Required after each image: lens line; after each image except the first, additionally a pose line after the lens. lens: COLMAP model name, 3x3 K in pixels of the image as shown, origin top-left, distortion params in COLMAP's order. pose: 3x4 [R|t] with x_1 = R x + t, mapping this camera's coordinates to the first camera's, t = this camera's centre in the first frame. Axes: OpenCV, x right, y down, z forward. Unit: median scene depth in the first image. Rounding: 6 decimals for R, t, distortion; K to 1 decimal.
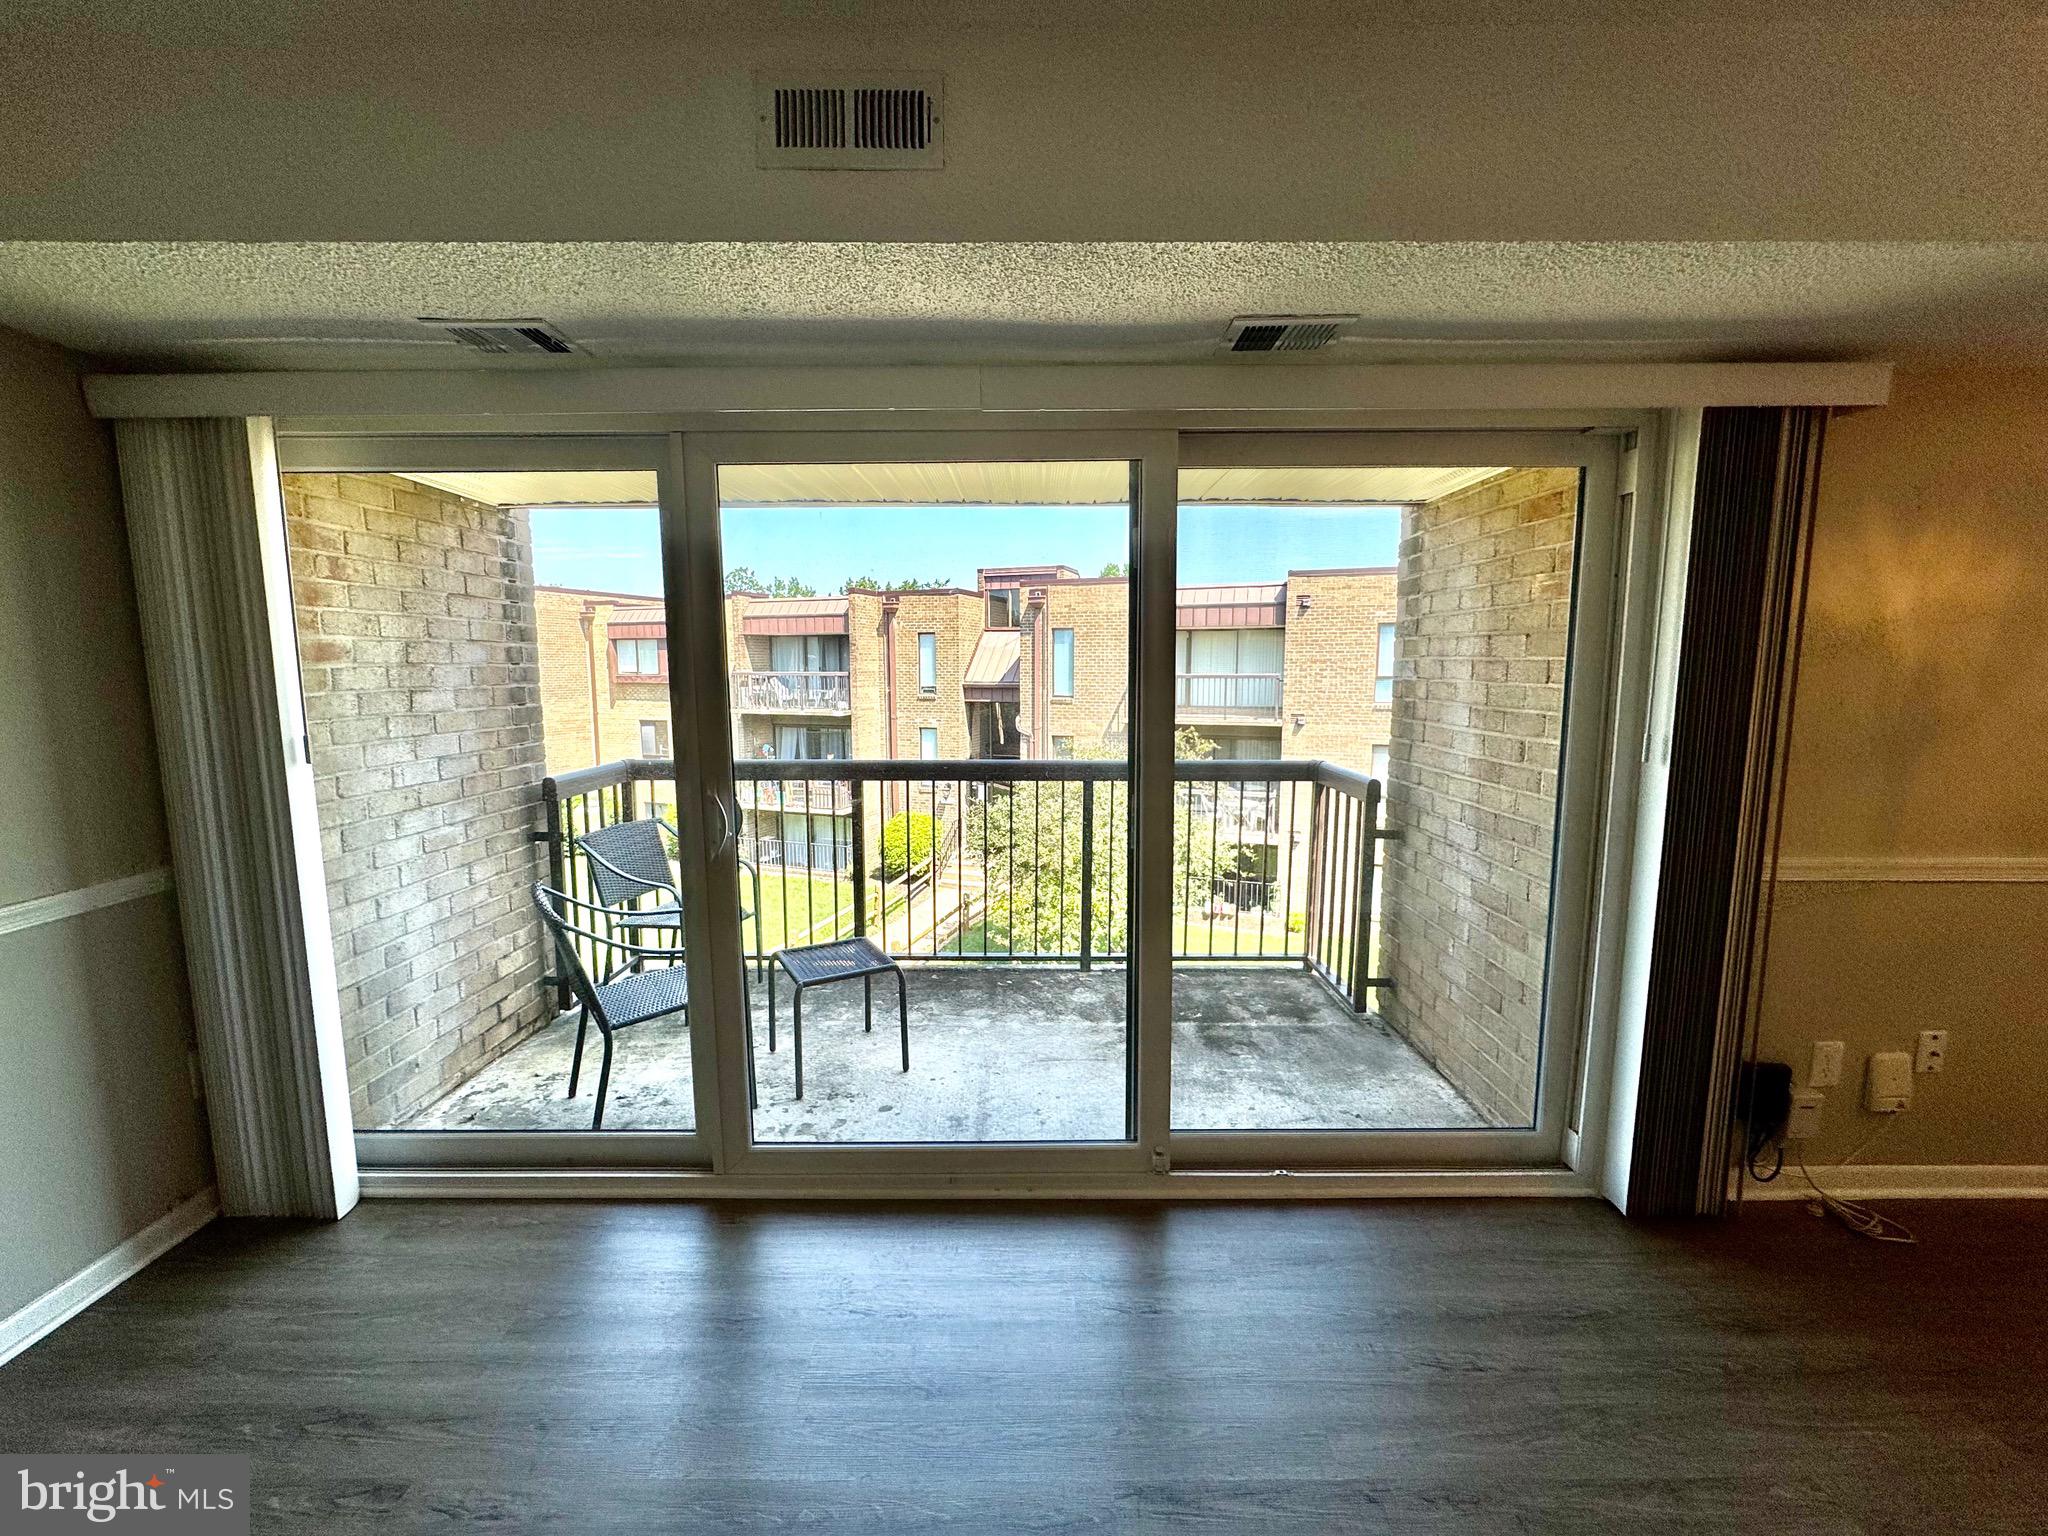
lens RADIAL K [[815.0, 0, 1022.4], [0, 815.0, 764.8], [0, 0, 1]] dist [-0.001738, -0.000032]
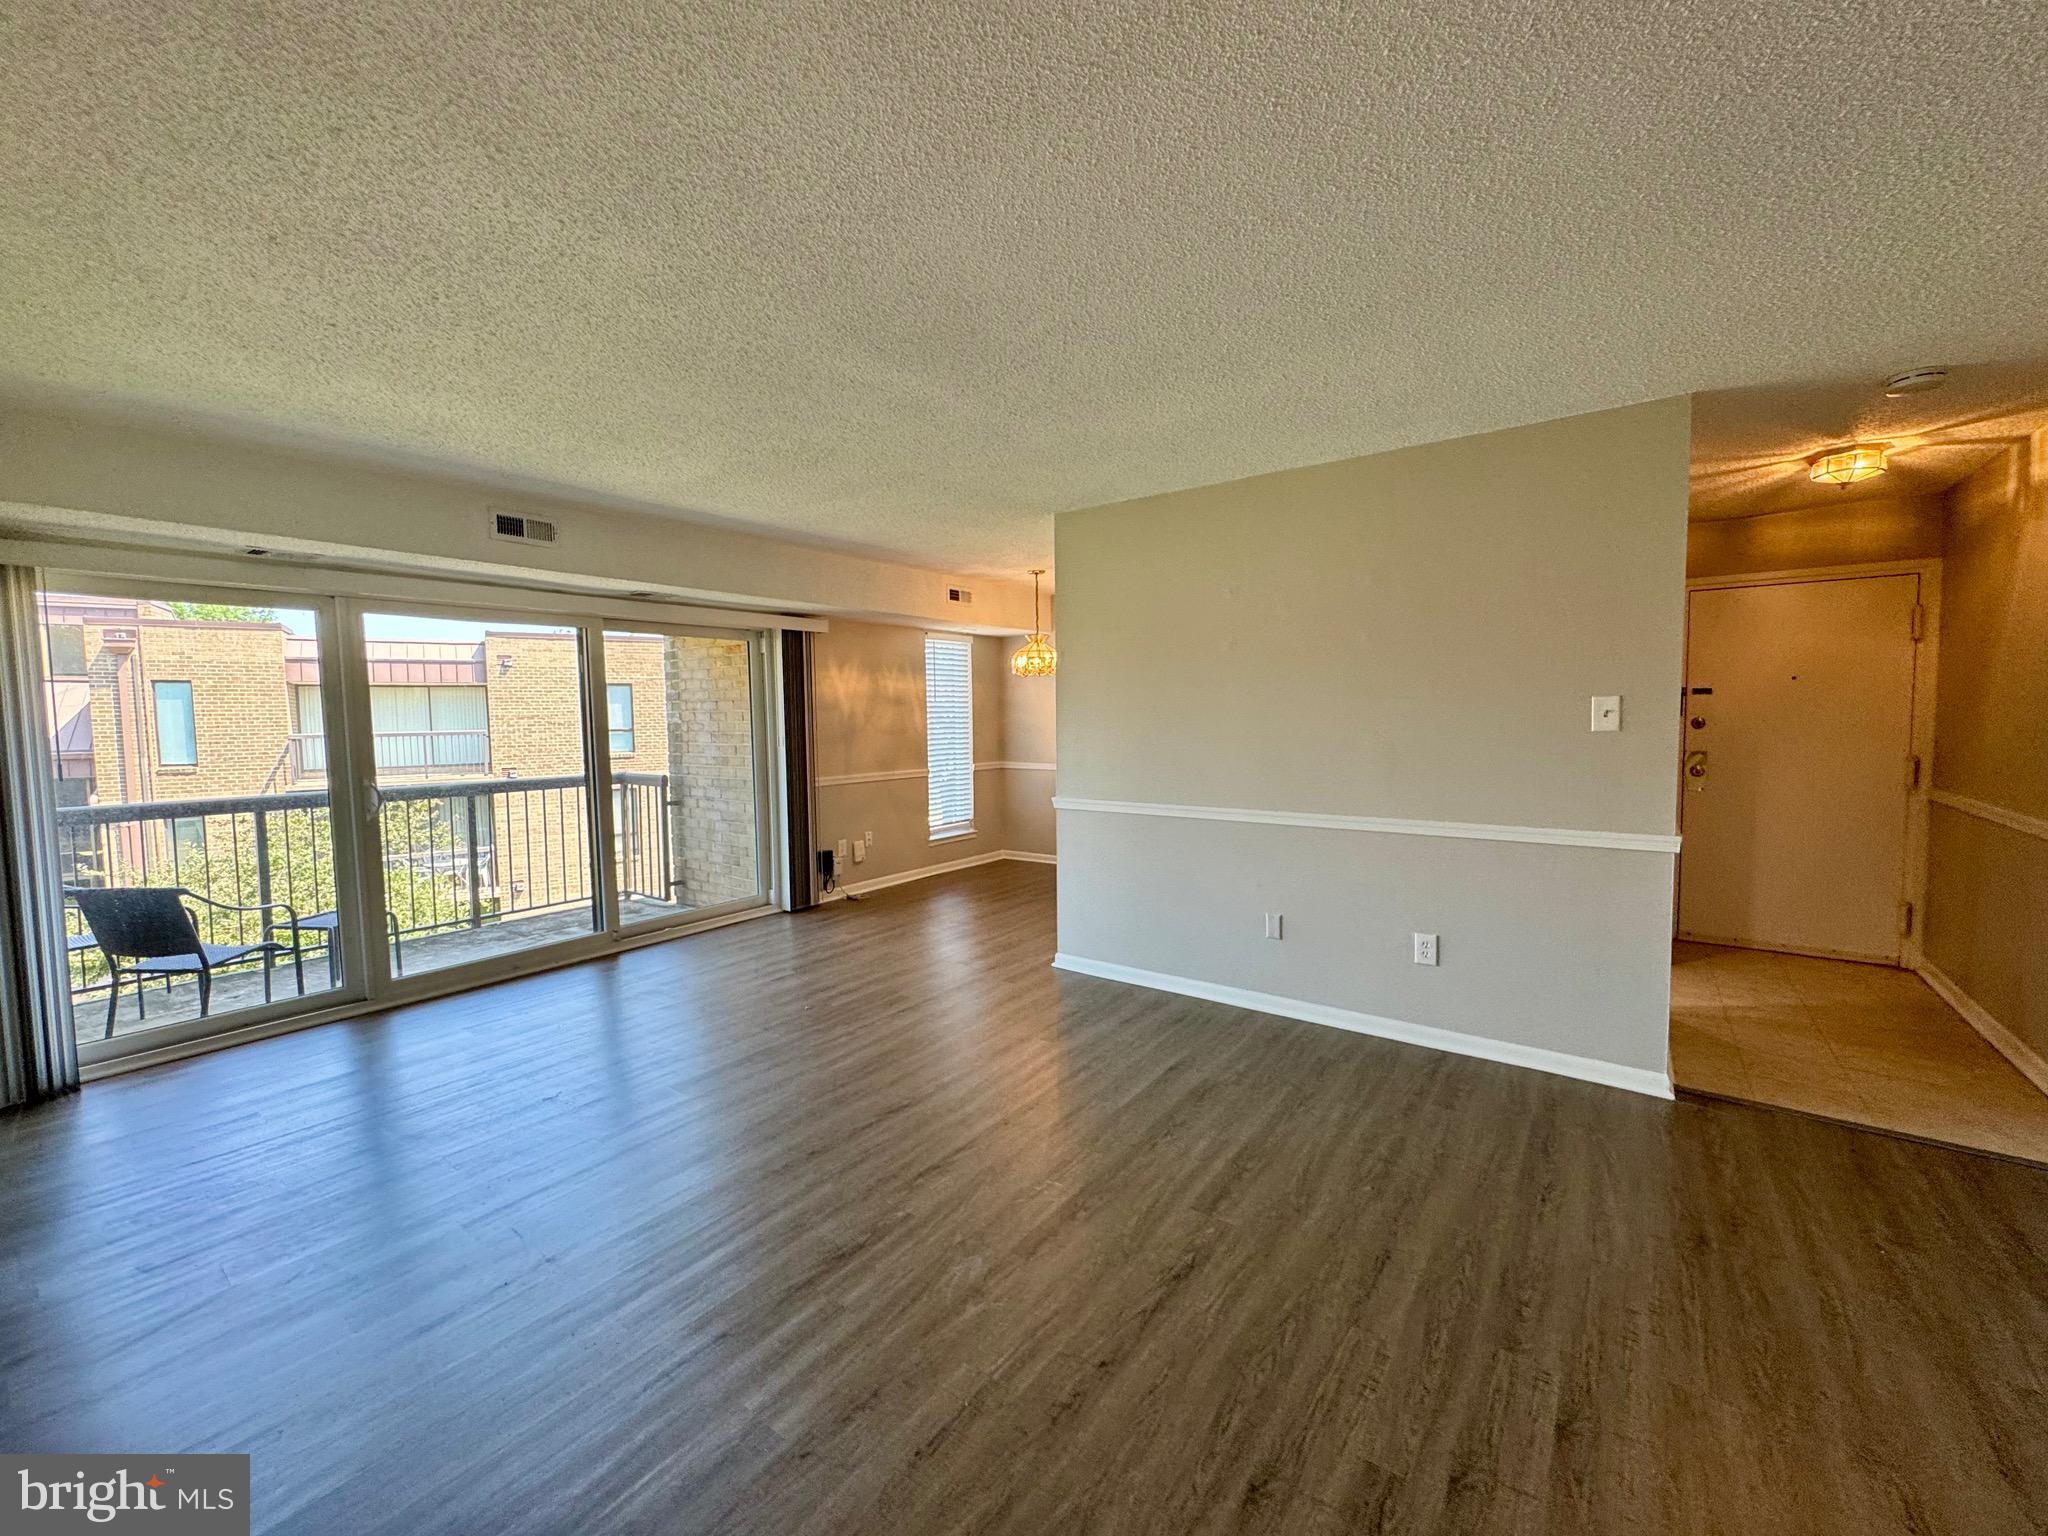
lens RADIAL K [[815.0, 0, 1025.9], [0, 815.0, 762.9], [0, 0, 1]] dist [-0.001738, -0.000032]
pose [[0.591726, -0.056220, 0.804176, -0.802491], [0.113027, 0.993497, -0.013711, 0.150329], [-0.798176, 0.099007, 0.594233, -1.088094]]
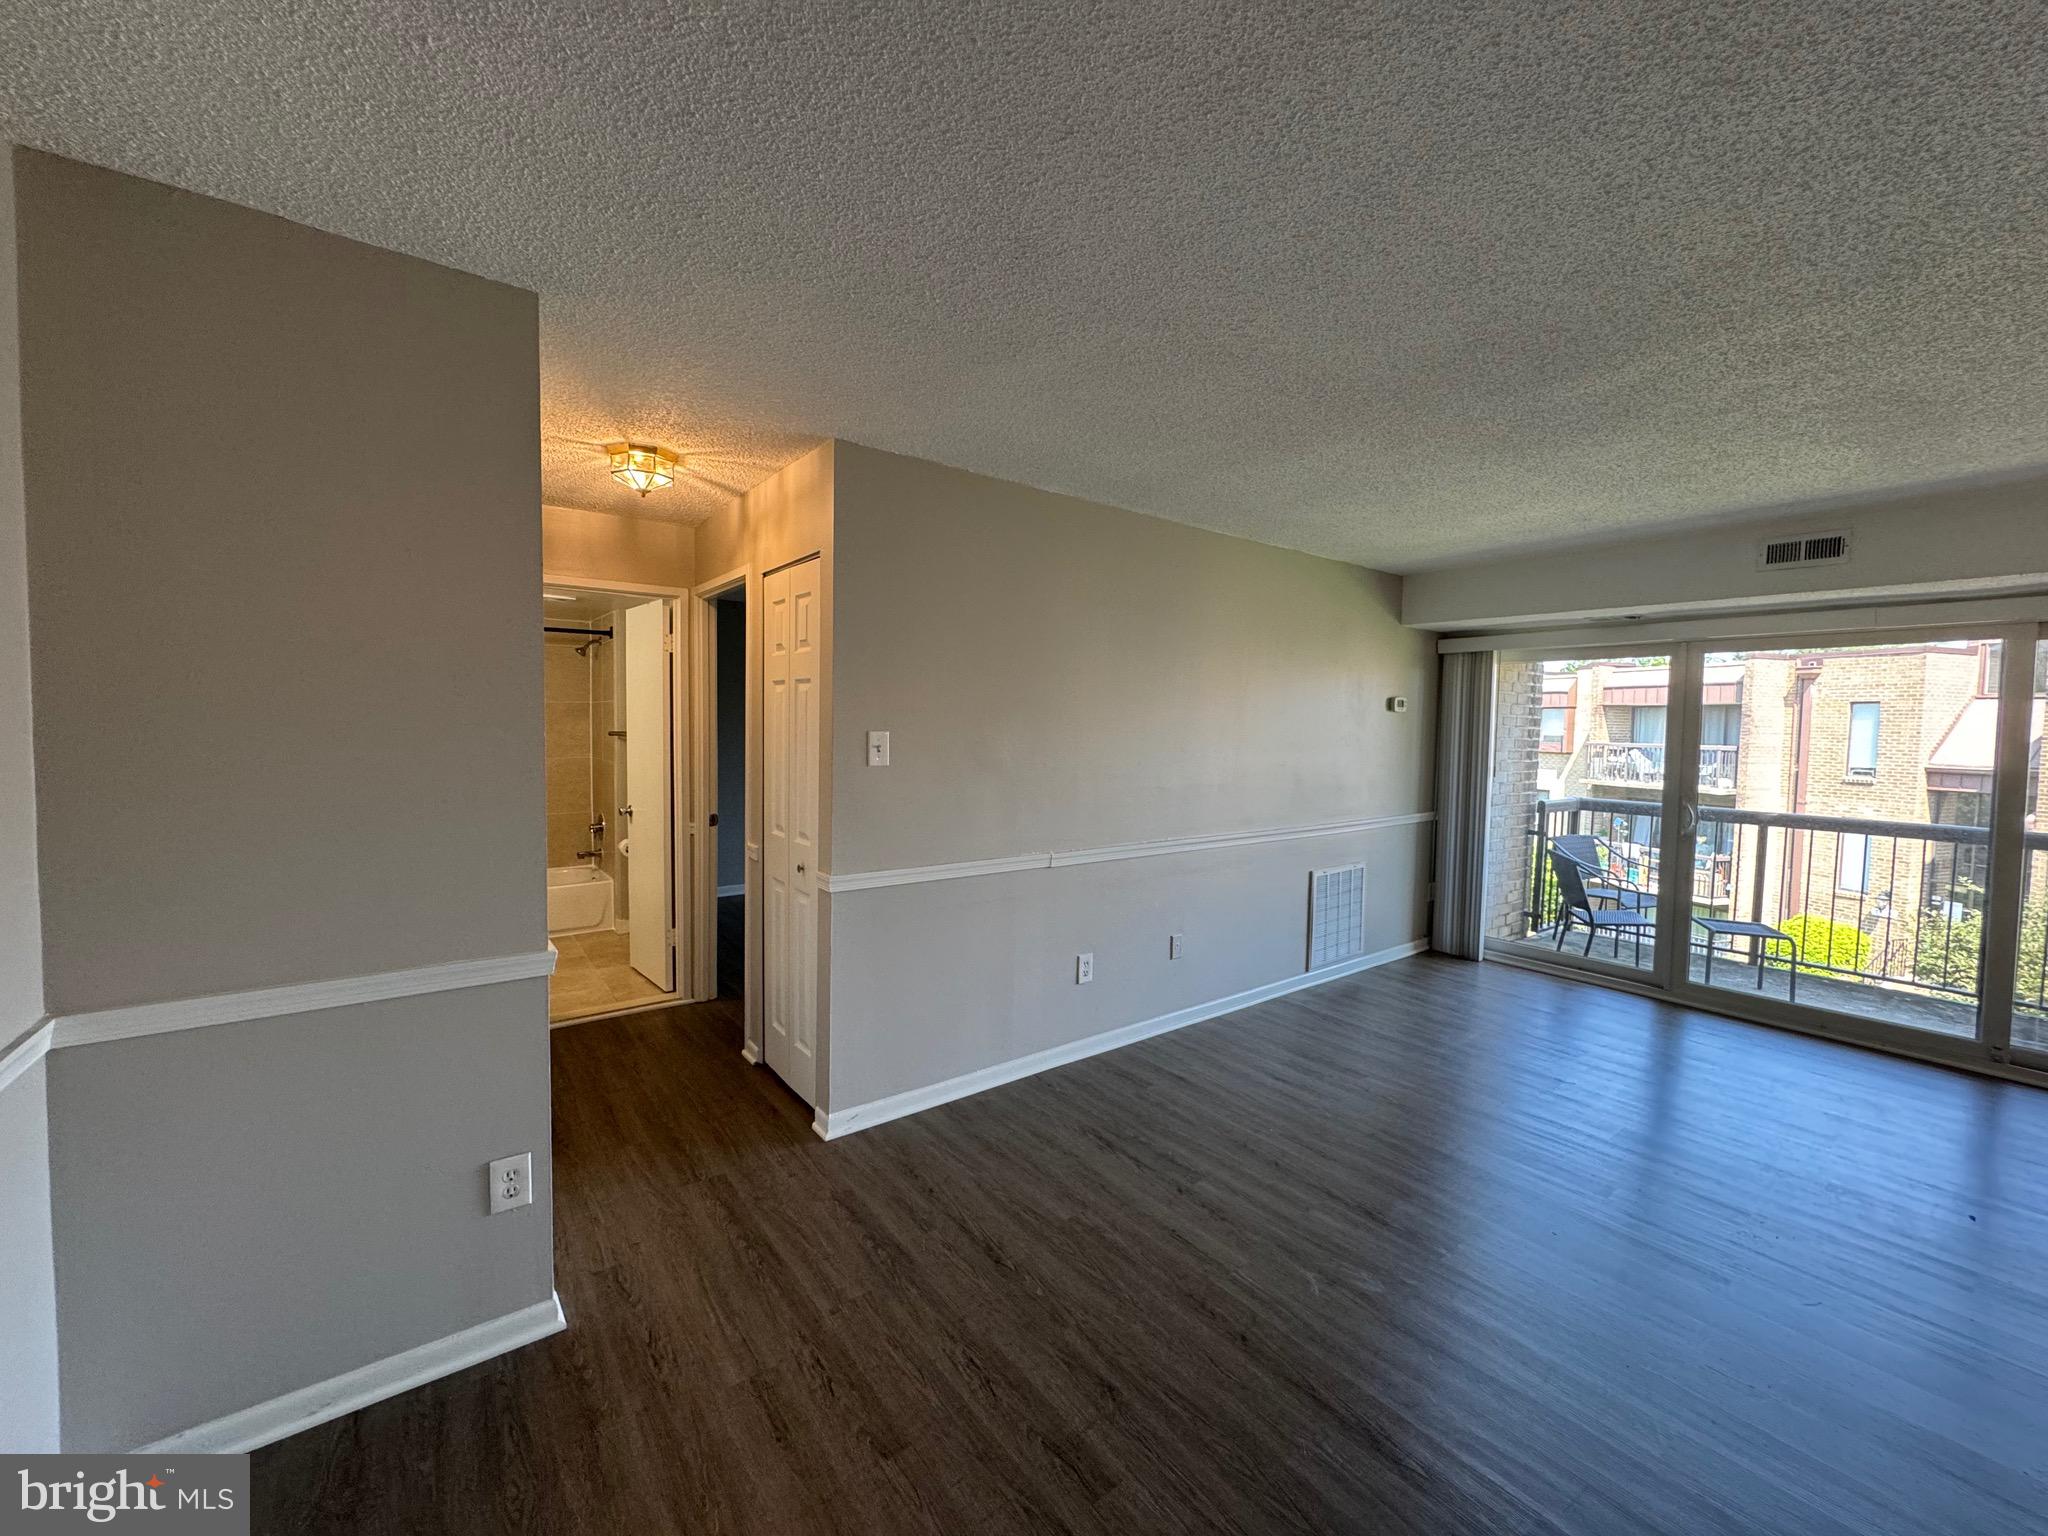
lens RADIAL K [[815.0, 0, 1022.9], [0, 815.0, 767.8], [0, 0, 1]] dist [-0.001738, -0.000032]
pose [[0.603630, 0.055349, -0.795341, 0.218442], [-0.115925, 0.993079, -0.018872, 0.149344], [0.788792, 0.103592, 0.605868, -1.376250]]
